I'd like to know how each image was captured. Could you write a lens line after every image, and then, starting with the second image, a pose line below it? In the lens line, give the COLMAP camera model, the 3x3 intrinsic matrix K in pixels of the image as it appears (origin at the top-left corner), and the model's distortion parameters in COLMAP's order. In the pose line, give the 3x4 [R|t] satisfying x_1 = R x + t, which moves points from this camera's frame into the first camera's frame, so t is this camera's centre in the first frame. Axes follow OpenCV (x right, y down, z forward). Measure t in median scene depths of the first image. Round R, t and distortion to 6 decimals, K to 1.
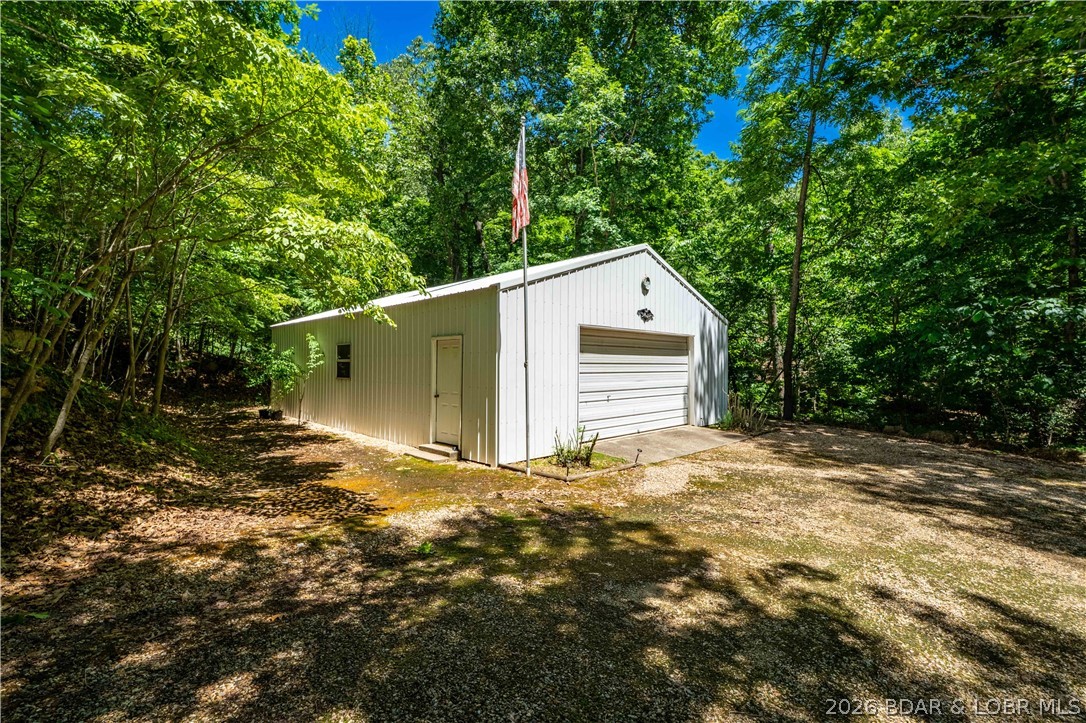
lens RADIAL K [[475.9, 0, 544.8], [0, 475.9, 366.5], [0, 0, 1]] dist [-0.002651, -0.000836]
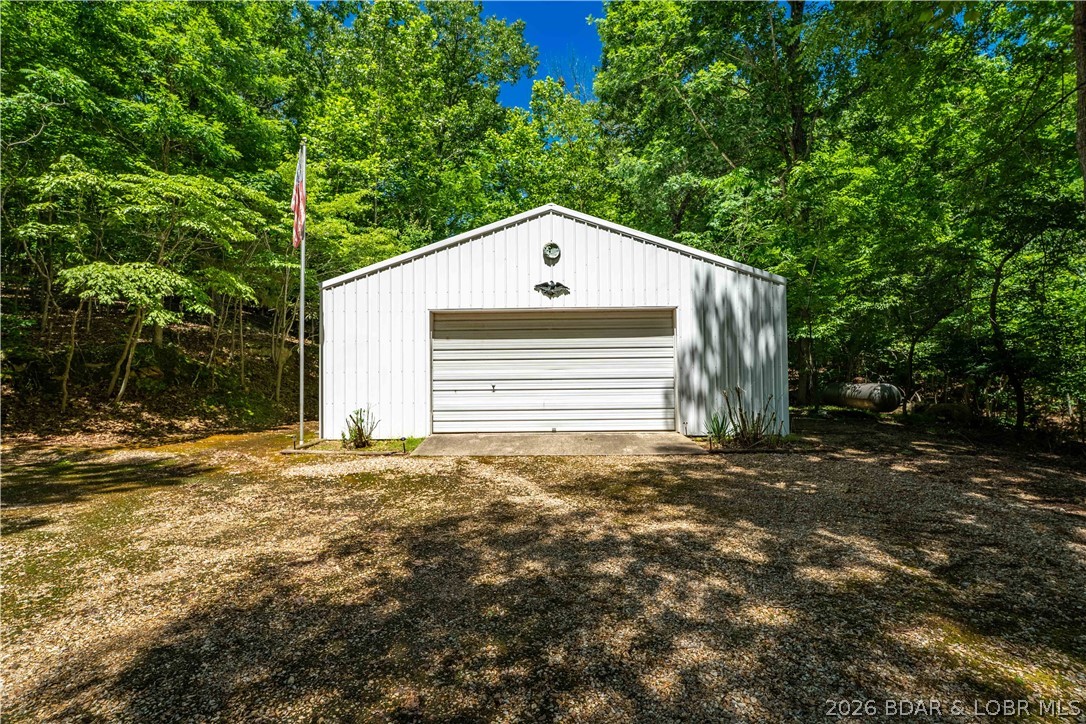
lens RADIAL K [[475.9, 0, 544.8], [0, 475.9, 367.0], [0, 0, 1]] dist [-0.002651, -0.000836]
pose [[0.698271, -0.023899, -0.715435, 0.800470], [0.011296, 0.999686, -0.022370, 0.045794], [0.715745, 0.007539, 0.698321, 0.418239]]
